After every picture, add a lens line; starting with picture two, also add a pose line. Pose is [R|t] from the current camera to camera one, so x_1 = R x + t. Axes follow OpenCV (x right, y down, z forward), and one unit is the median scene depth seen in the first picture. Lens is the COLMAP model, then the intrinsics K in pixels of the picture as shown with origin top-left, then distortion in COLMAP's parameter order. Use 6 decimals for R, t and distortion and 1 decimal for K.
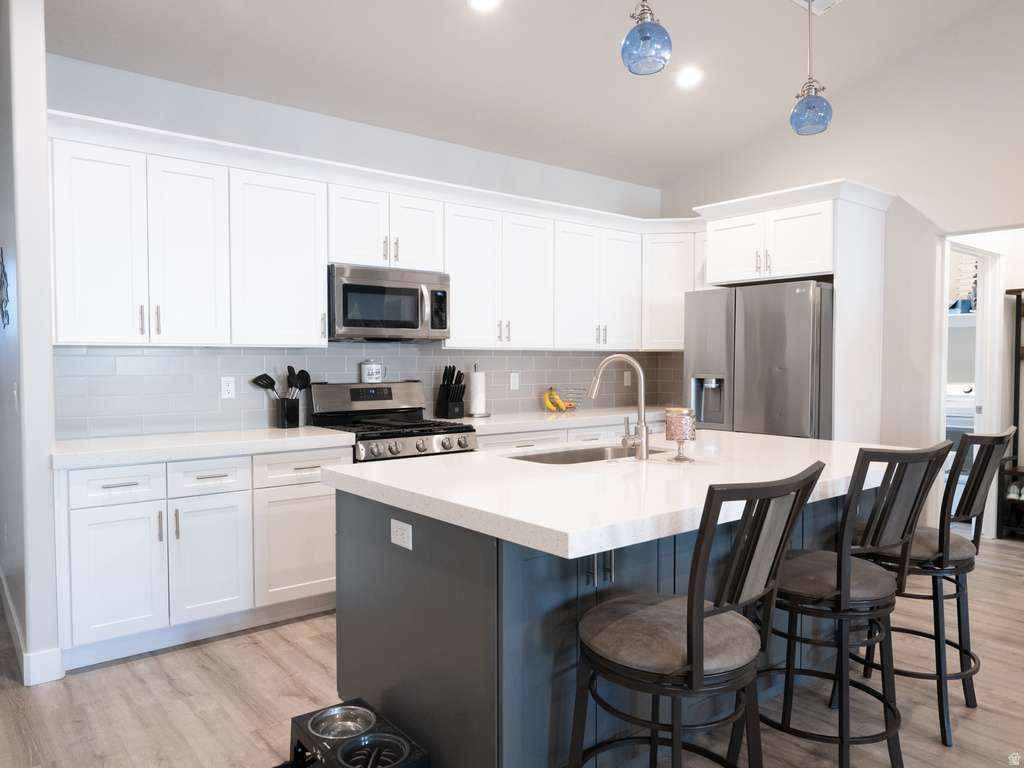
lens RADIAL K [[723.6, 0, 507.1], [0, 723.6, 384.2], [0, 0, 1]] dist [-0.001336, 0.010372]
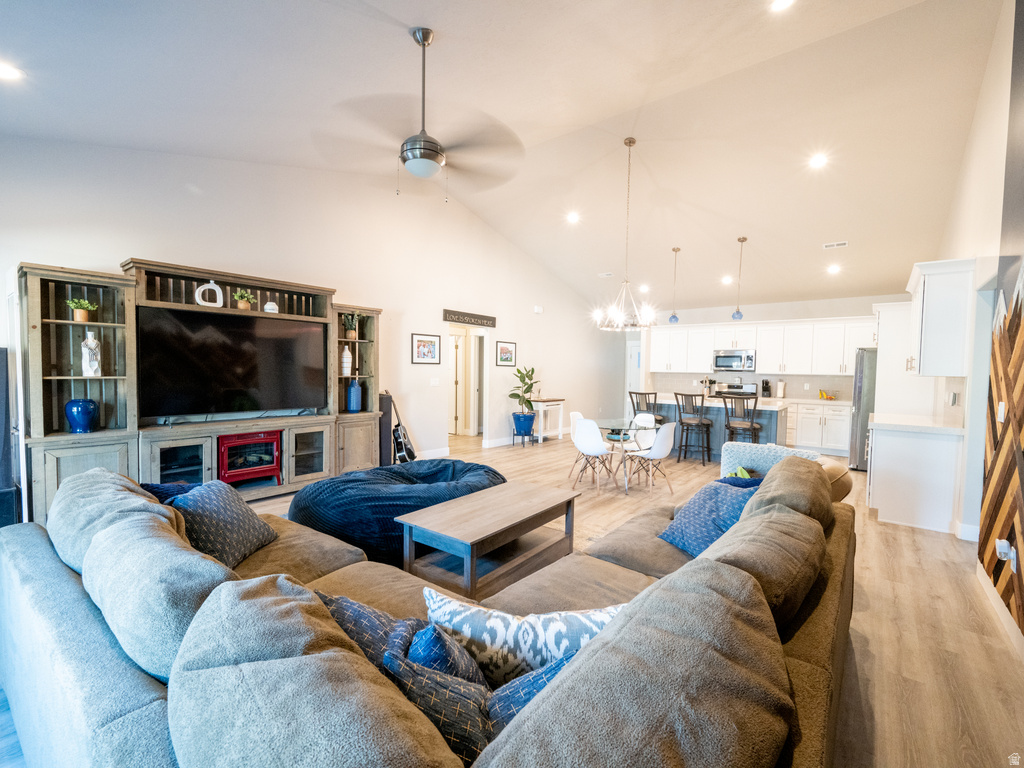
lens RADIAL K [[450.7, 0, 510.2], [0, 450.7, 387.6], [0, 0, 1]] dist [-0.002208, -0.000463]
pose [[0.233329, 0.039105, -0.971611, 1.753882], [-0.054108, 0.998165, 0.027179, 0.017809], [0.970891, 0.046230, 0.235017, -0.549625]]
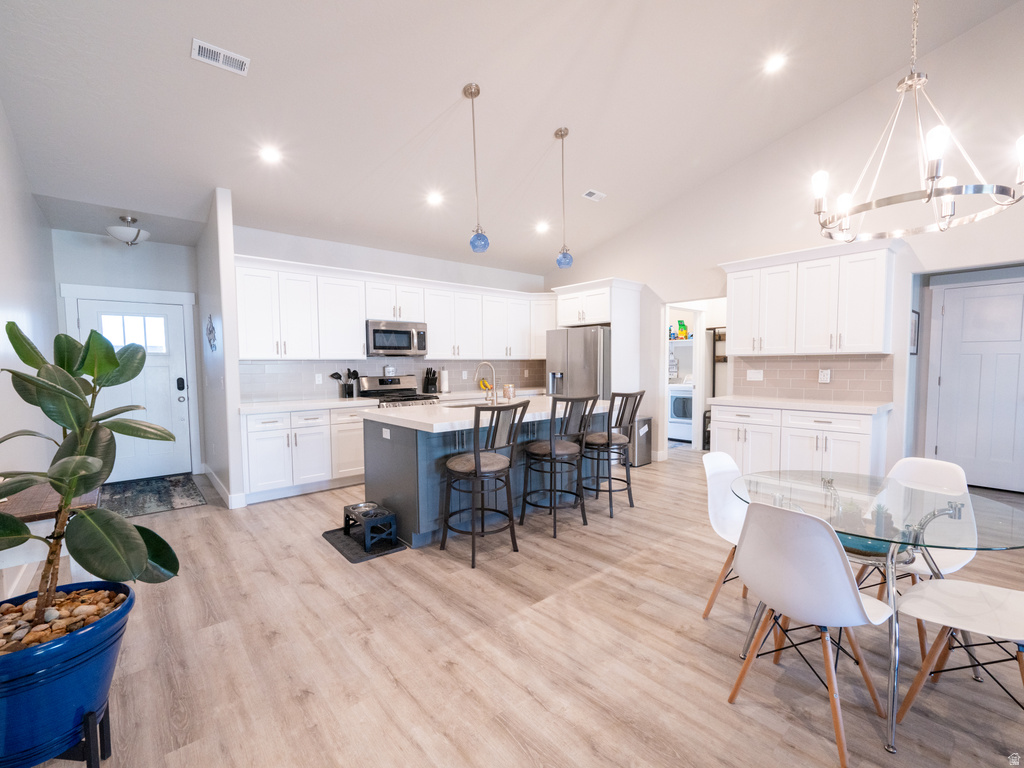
lens RADIAL K [[450.7, 0, 517.2], [0, 450.7, 385.6], [0, 0, 1]] dist [-0.002208, -0.000463]
pose [[0.999254, -0.010086, 0.037274, 0.141819], [0.009541, 0.999845, 0.014787, 0.010549], [-0.037417, -0.014420, 0.999196, -0.330863]]
